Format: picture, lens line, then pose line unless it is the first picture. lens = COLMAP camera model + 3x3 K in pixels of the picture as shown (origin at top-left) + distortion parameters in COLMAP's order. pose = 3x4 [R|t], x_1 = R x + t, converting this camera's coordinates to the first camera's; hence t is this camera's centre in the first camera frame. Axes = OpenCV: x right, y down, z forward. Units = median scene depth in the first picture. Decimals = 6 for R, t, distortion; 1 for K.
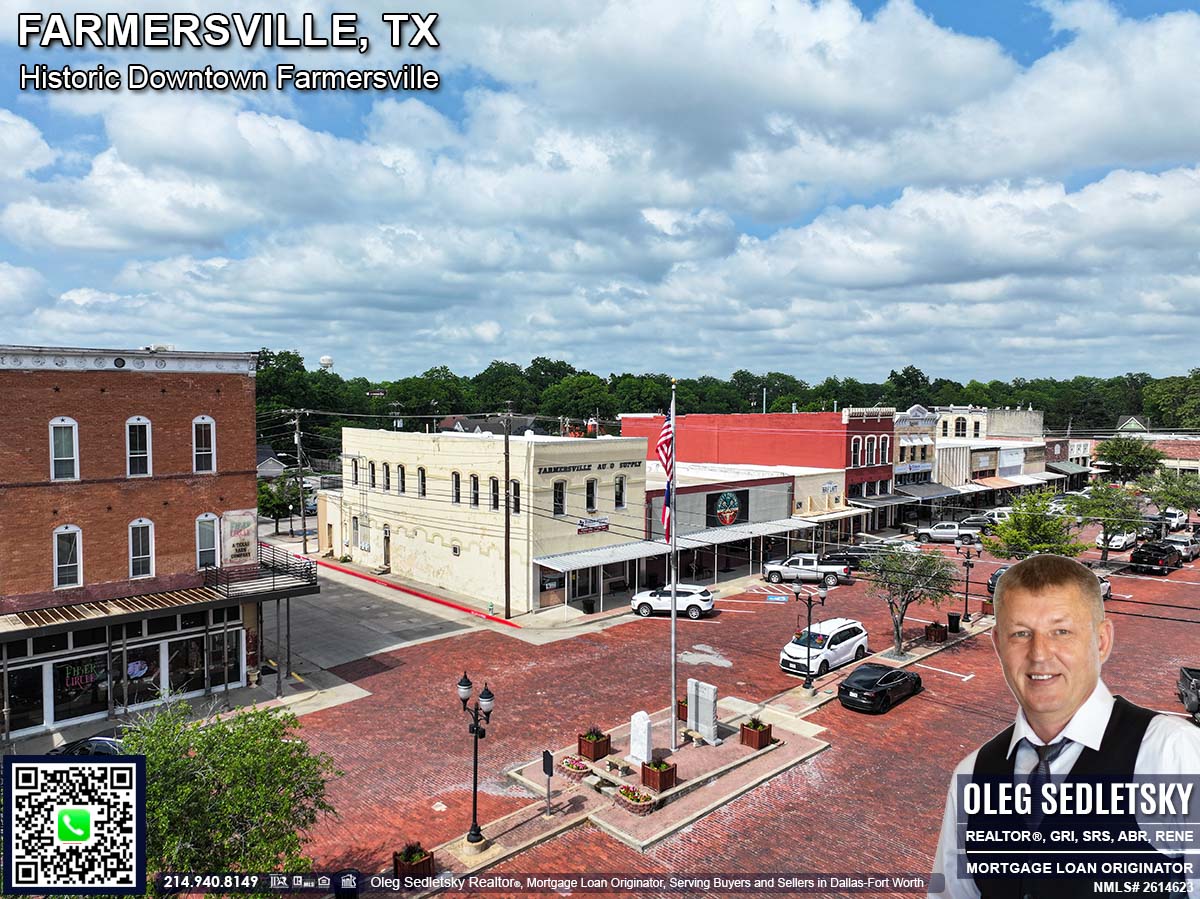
lens RADIAL K [[843.0, 0, 599.6], [0, 843.0, 444.8], [0, 0, 1]] dist [-0.004099, 0.026235]
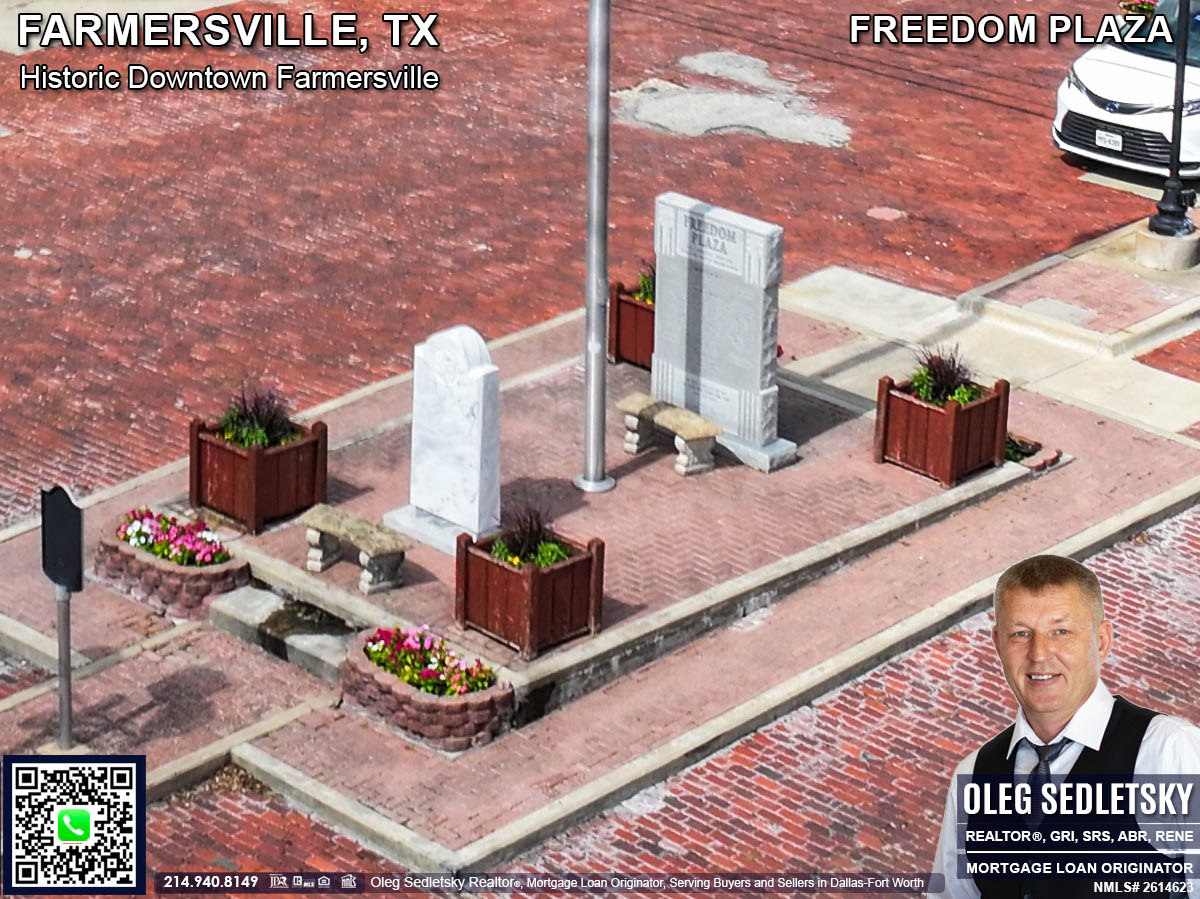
lens RADIAL K [[843.0, 0, 599.6], [0, 843.0, 444.8], [0, 0, 1]] dist [-0.004099, 0.026235]
pose [[0.999912, 0.004566, 0.012431, 0.086523], [-0.006357, 0.988957, 0.148068, 0.314852], [-0.011618, -0.148134, 0.988899, 0.765485]]
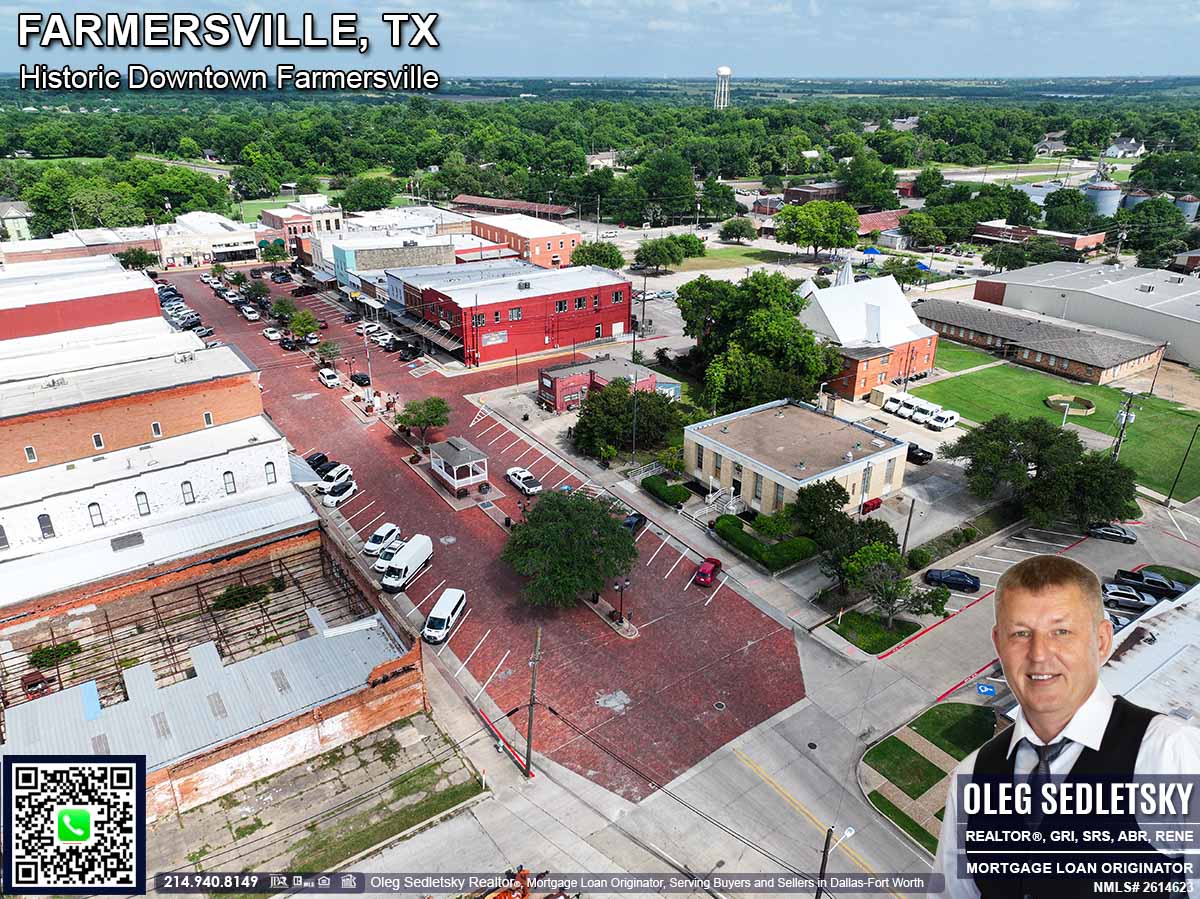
lens RADIAL K [[843.0, 0, 599.6], [0, 843.0, 444.8], [0, 0, 1]] dist [-0.004099, 0.026235]
pose [[0.132981, -0.402763, 0.905593, -3.508046], [0.048815, 0.915260, 0.399895, -1.031239], [-0.989916, -0.008972, 0.141373, -0.670035]]
